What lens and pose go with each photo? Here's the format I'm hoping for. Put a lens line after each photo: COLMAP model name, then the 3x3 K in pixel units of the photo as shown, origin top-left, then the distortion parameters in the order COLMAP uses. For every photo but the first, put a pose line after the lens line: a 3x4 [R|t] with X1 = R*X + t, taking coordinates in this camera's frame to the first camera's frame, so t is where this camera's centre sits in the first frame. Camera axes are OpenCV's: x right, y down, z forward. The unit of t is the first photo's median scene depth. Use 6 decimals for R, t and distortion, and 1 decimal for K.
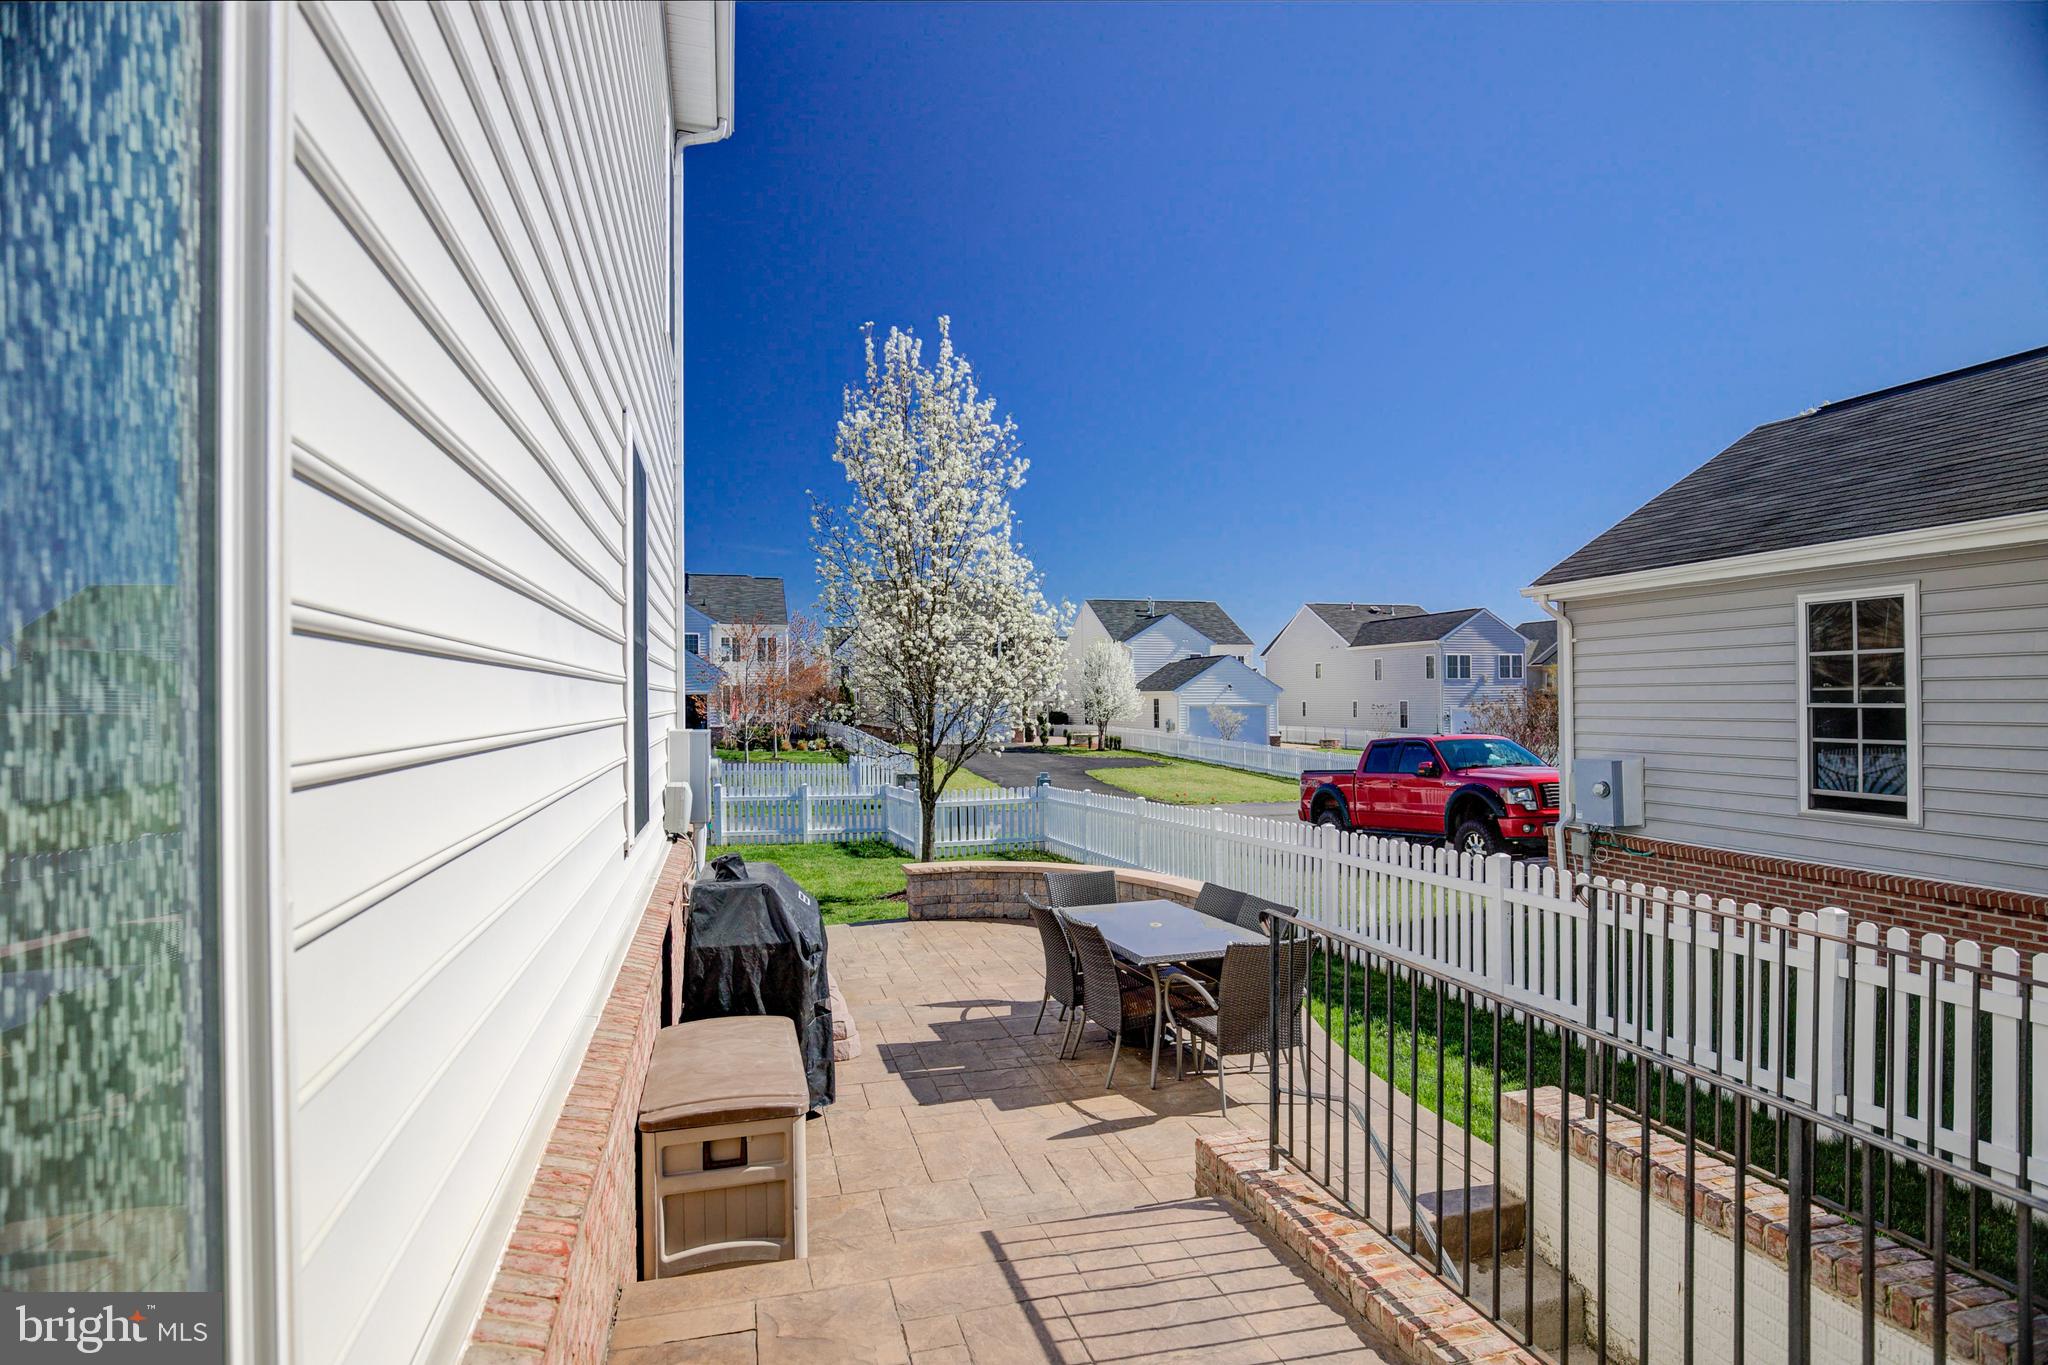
lens RADIAL K [[1046.1, 0, 1031.8], [0, 1046.1, 711.8], [0, 0, 1]] dist [-0.020665, 0.000367]
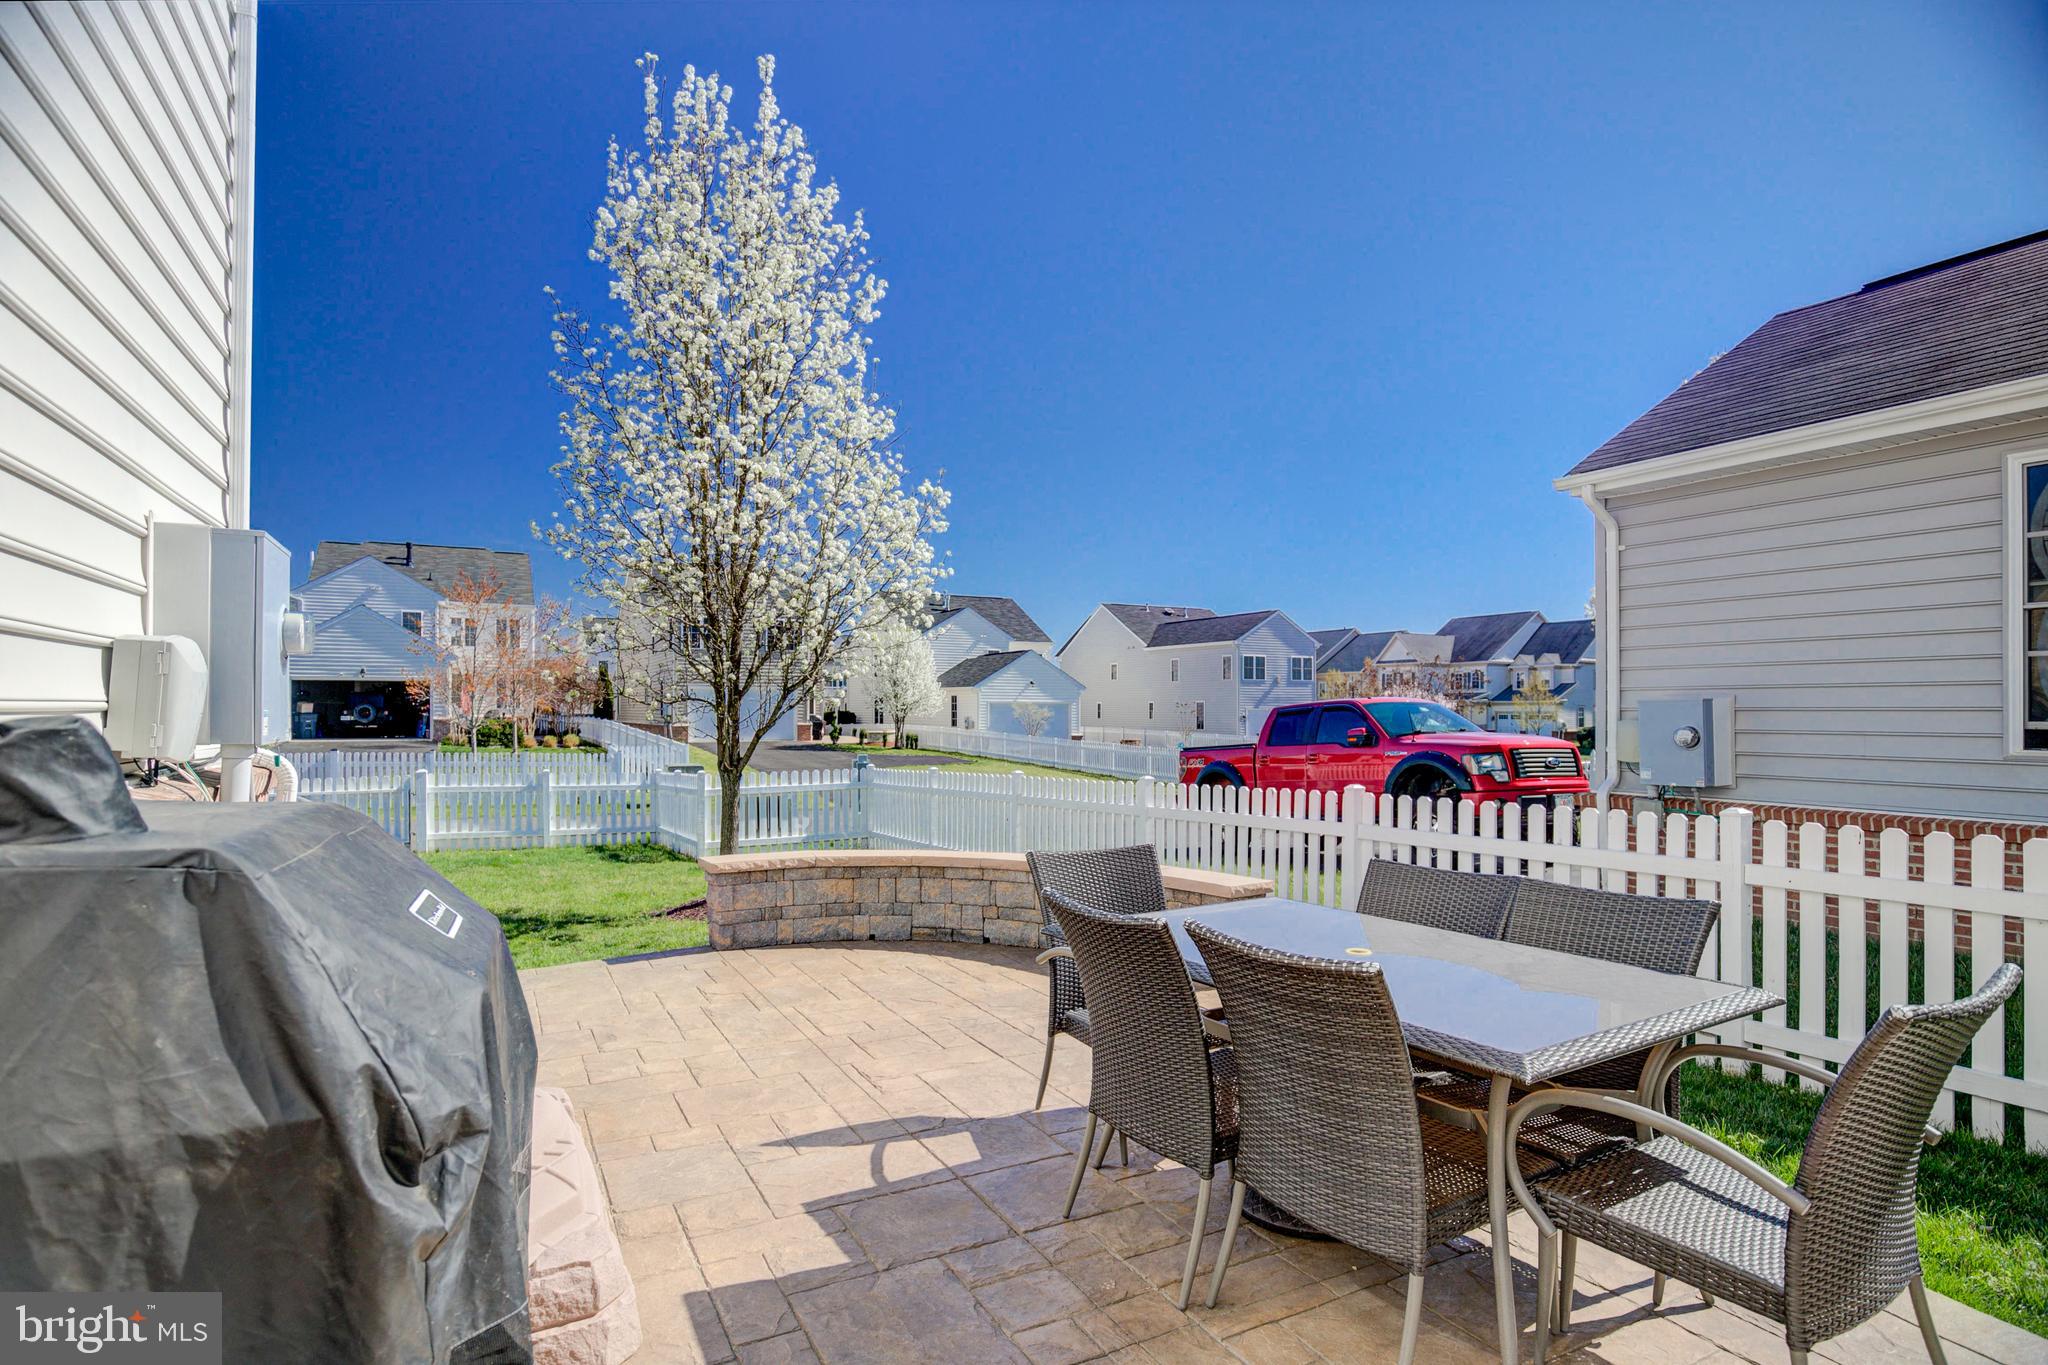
lens RADIAL K [[1046.1, 0, 1031.8], [0, 1046.1, 711.8], [0, 0, 1]] dist [-0.020665, 0.000367]
pose [[0.977273, 0.009866, 0.211757, -0.052348], [-0.007679, 0.999908, -0.011148, 0.054017], [-0.211847, 0.009268, 0.977259, 0.297087]]
